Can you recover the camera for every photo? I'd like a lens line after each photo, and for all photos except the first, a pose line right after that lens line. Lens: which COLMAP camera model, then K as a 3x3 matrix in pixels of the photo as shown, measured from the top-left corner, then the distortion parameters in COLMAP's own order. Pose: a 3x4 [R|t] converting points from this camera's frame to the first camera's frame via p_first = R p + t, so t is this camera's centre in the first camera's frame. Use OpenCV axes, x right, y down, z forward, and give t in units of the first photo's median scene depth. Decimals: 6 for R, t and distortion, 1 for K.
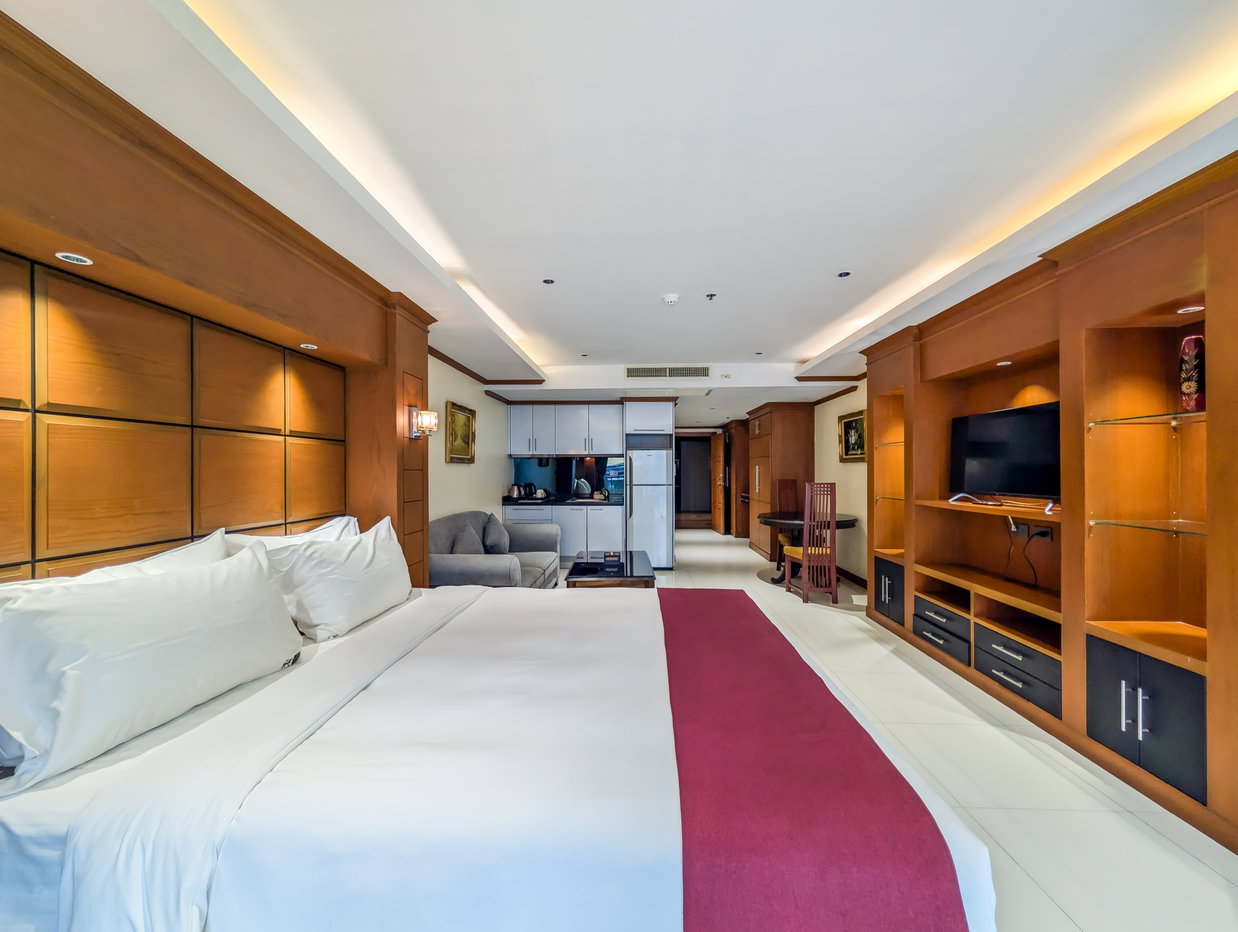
lens RADIAL K [[472.0, 0, 622.3], [0, 472.0, 469.9], [0, 0, 1]] dist [0.000771, 0.000113]
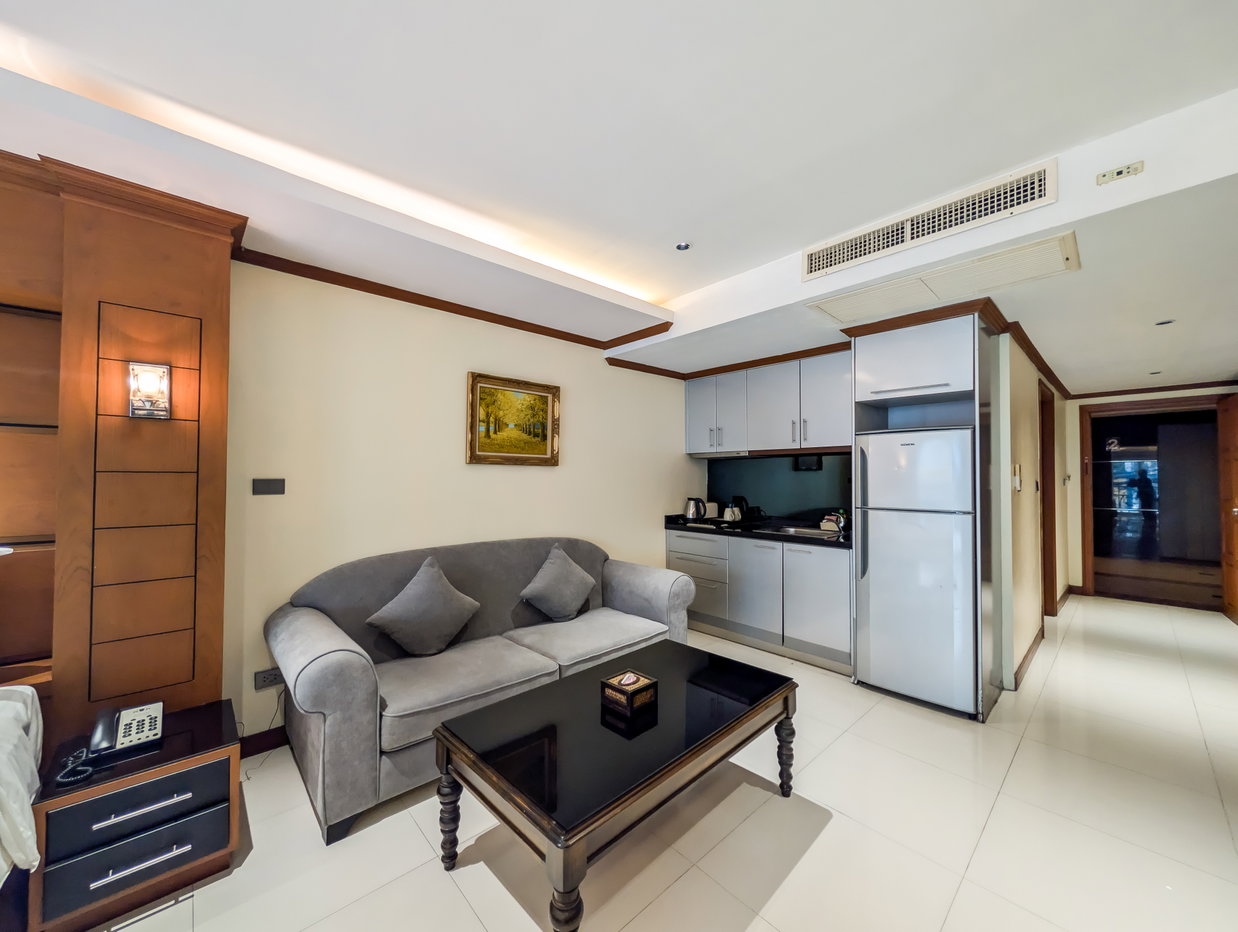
lens RADIAL K [[472.0, 0, 622.3], [0, 472.0, 469.9], [0, 0, 1]] dist [0.000771, 0.000113]
pose [[0.704929, -0.008077, -0.709232, 0.181962], [-0.003840, 0.999877, -0.015204, 0.001459], [0.709268, 0.013441, 0.704811, 0.480740]]
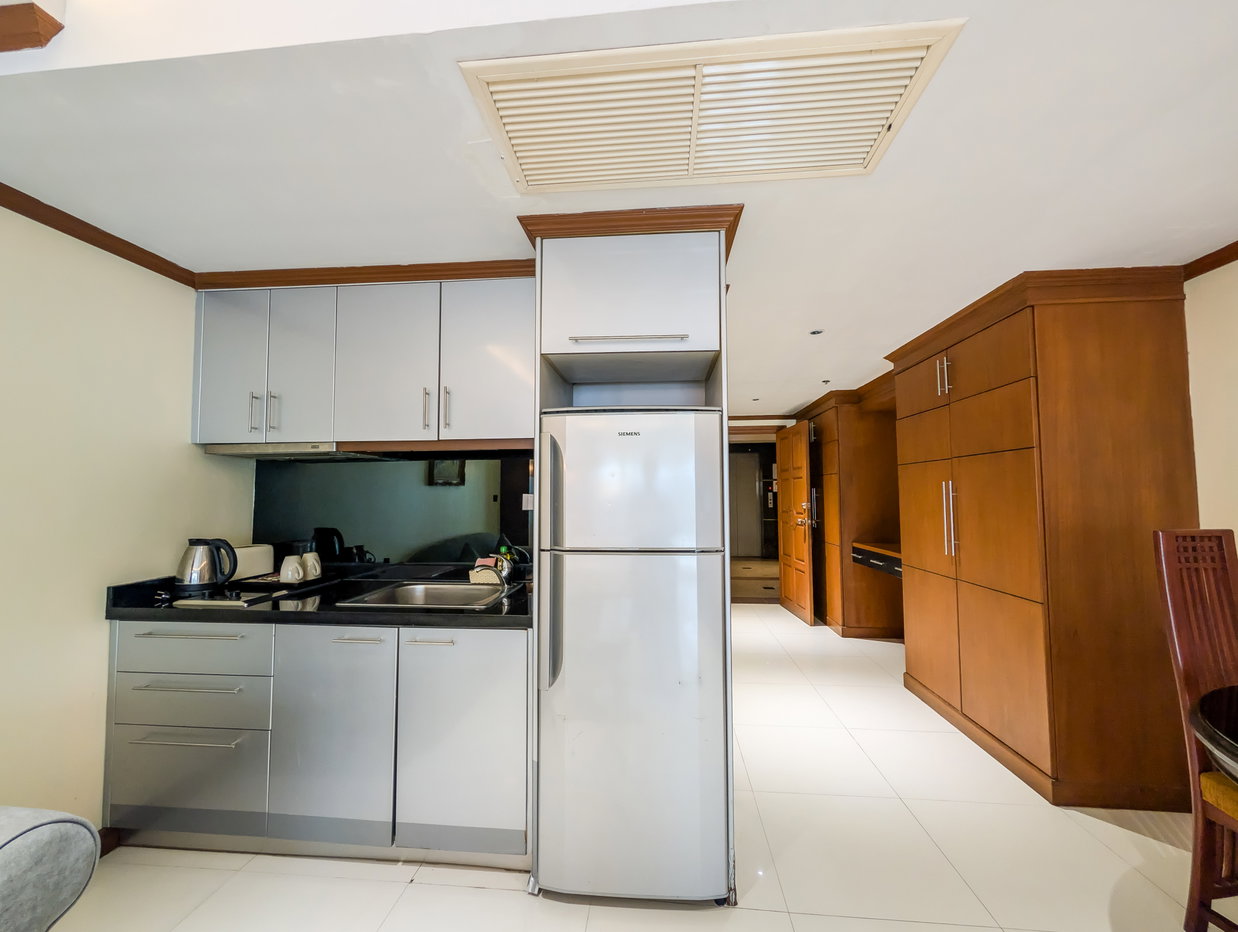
lens RADIAL K [[479.2, 0, 619.0], [0, 479.2, 469.2], [0, 0, 1]] dist [0.000711, 0.000219]
pose [[0.998109, -0.004401, -0.061307, 0.066220], [0.001019, 0.998481, -0.055085, 0.002472], [0.061456, 0.054918, 0.996598, 0.731297]]
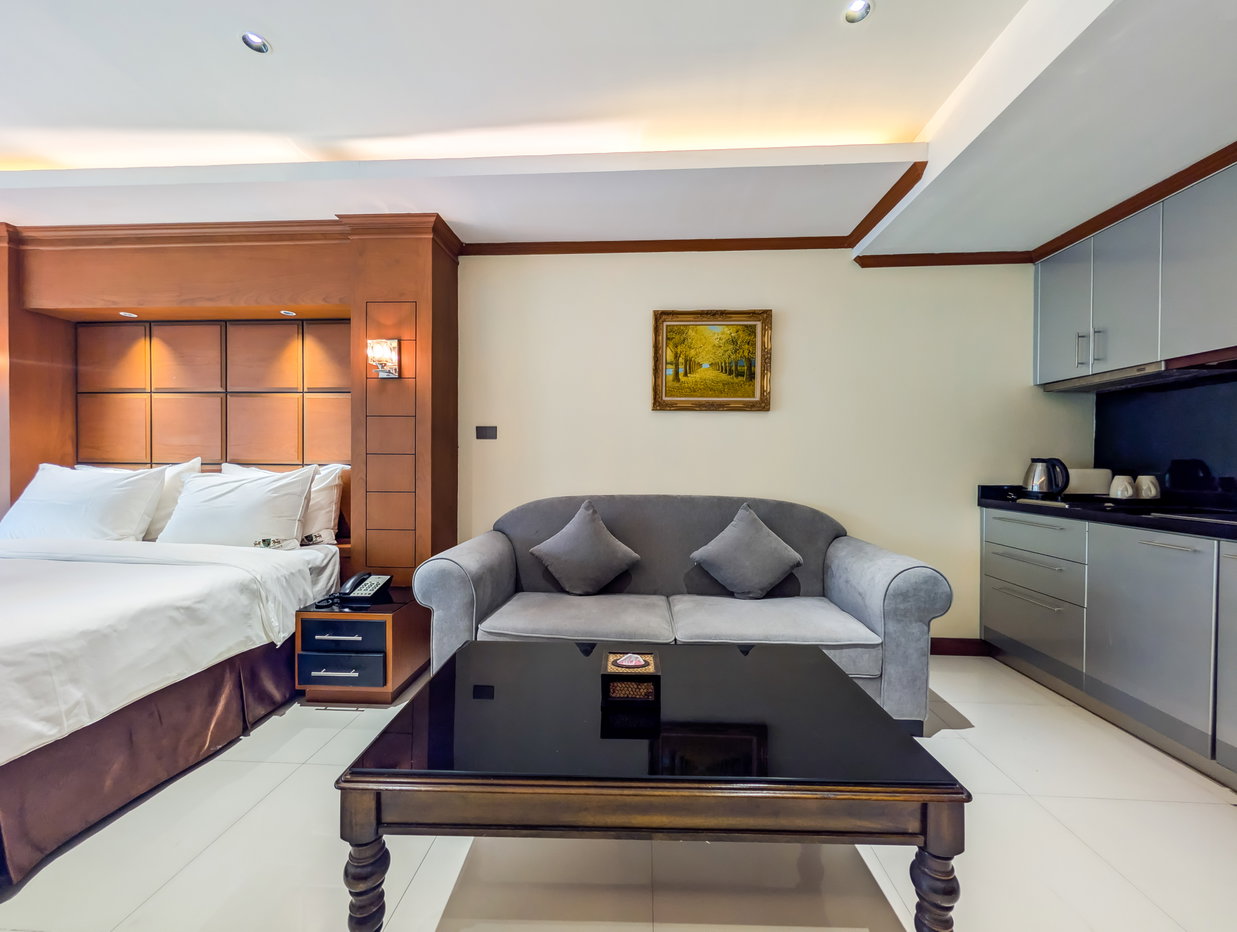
lens RADIAL K [[478.8, 0, 618.5], [0, 478.8, 469.2], [0, 0, 1]] dist [0.000711, 0.000219]
pose [[-0.022448, 0.016737, -0.999608, 0.188241], [-0.006968, 0.999833, 0.016897, 0.036569], [0.999724, 0.007345, -0.022327, 0.682735]]
